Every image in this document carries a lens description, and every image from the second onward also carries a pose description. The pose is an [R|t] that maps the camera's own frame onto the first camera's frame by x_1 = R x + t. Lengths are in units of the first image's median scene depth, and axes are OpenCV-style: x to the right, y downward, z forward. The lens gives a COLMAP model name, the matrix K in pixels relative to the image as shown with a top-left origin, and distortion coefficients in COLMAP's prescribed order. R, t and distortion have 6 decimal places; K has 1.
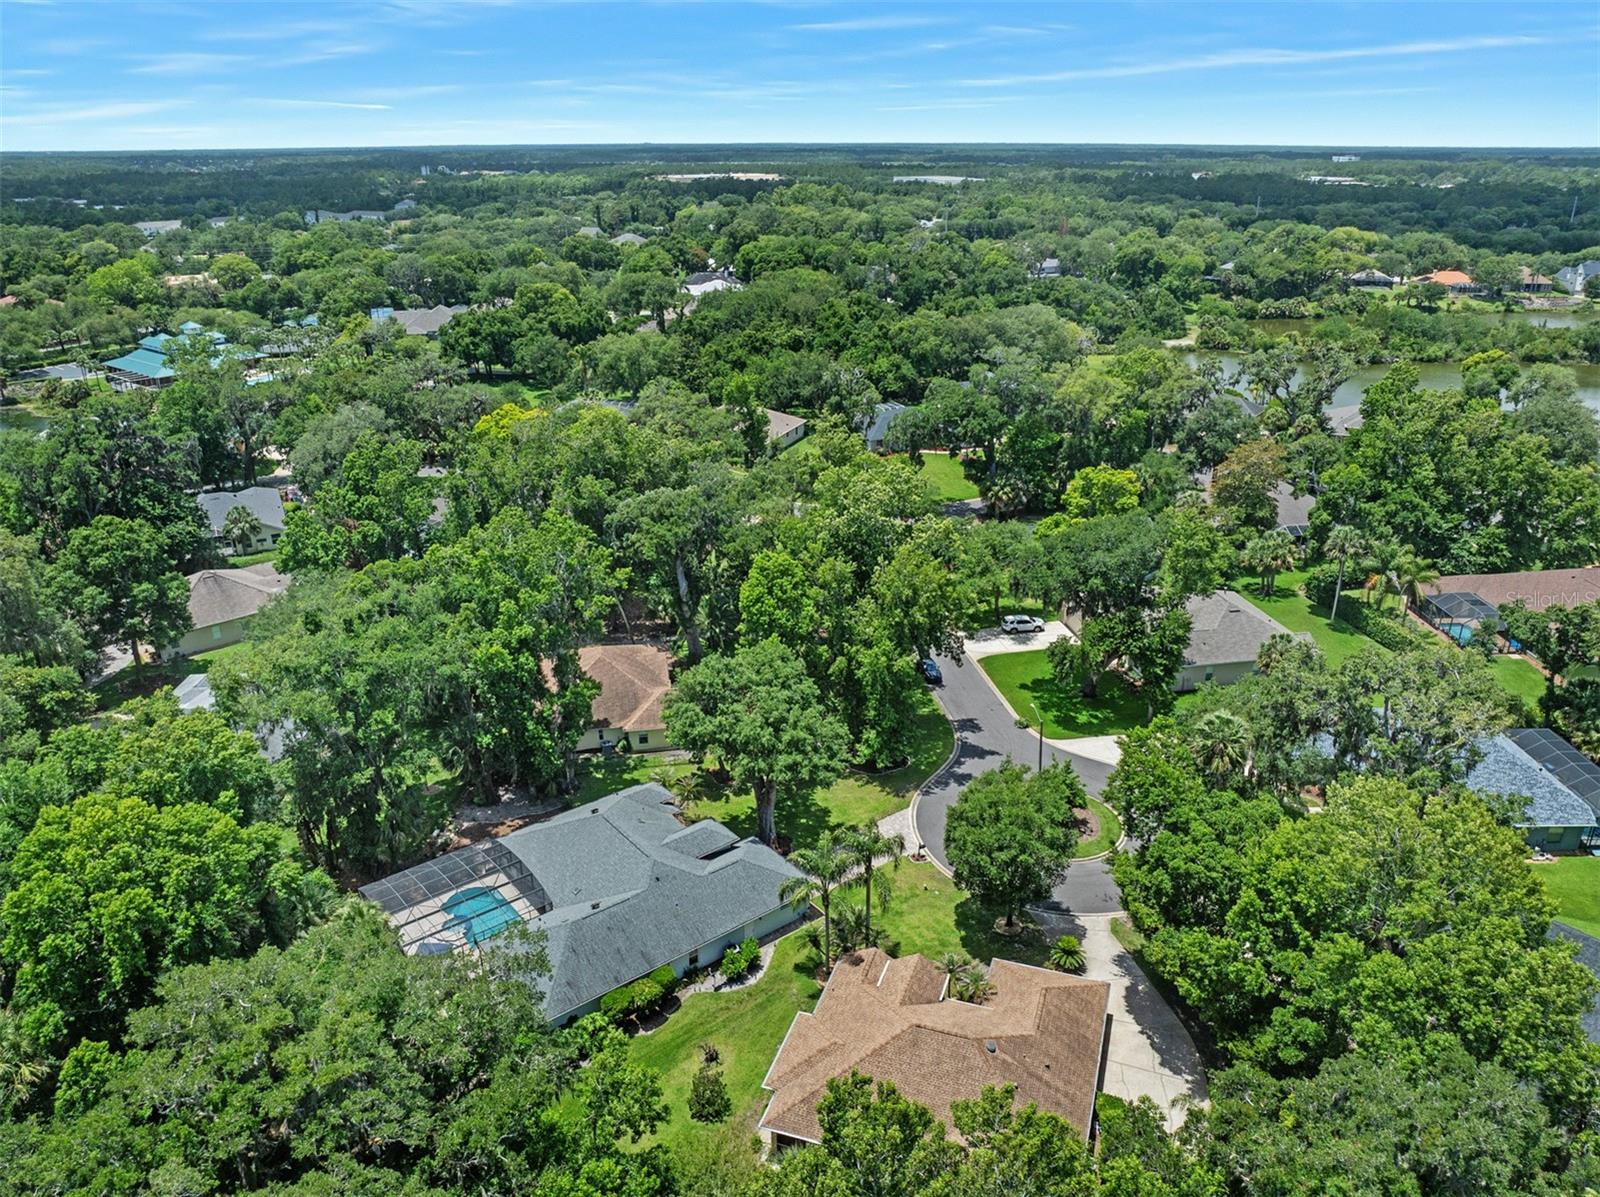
lens RADIAL K [[1140.4, 0, 799.9], [0, 1140.4, 597.3], [0, 0, 1]] dist [-0.039800, 0.001608]
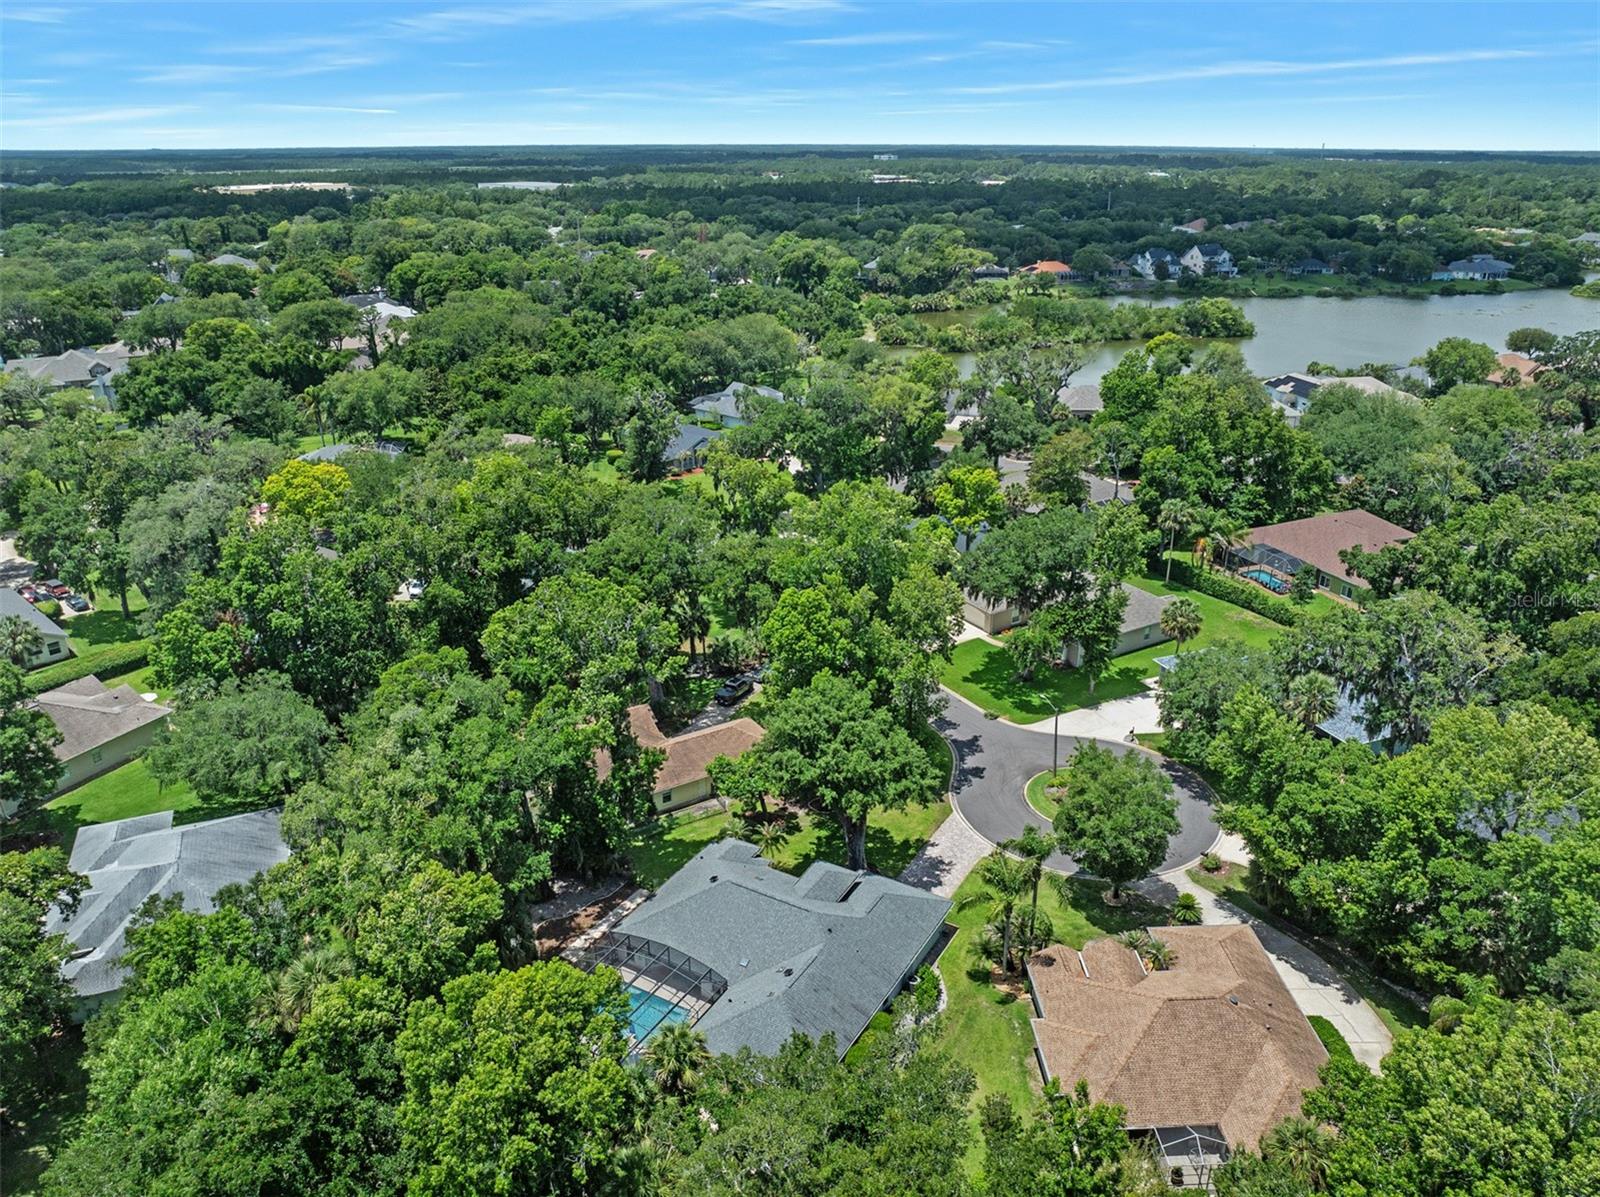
lens RADIAL K [[1140.4, 0, 795.6], [0, 1140.4, 590.0], [0, 0, 1]] dist [-0.039800, 0.001608]
pose [[0.929997, -0.132509, 0.342852, -0.150294], [0.134622, 0.990738, 0.017745, -0.022696], [-0.342027, 0.029653, 0.939222, 0.022901]]
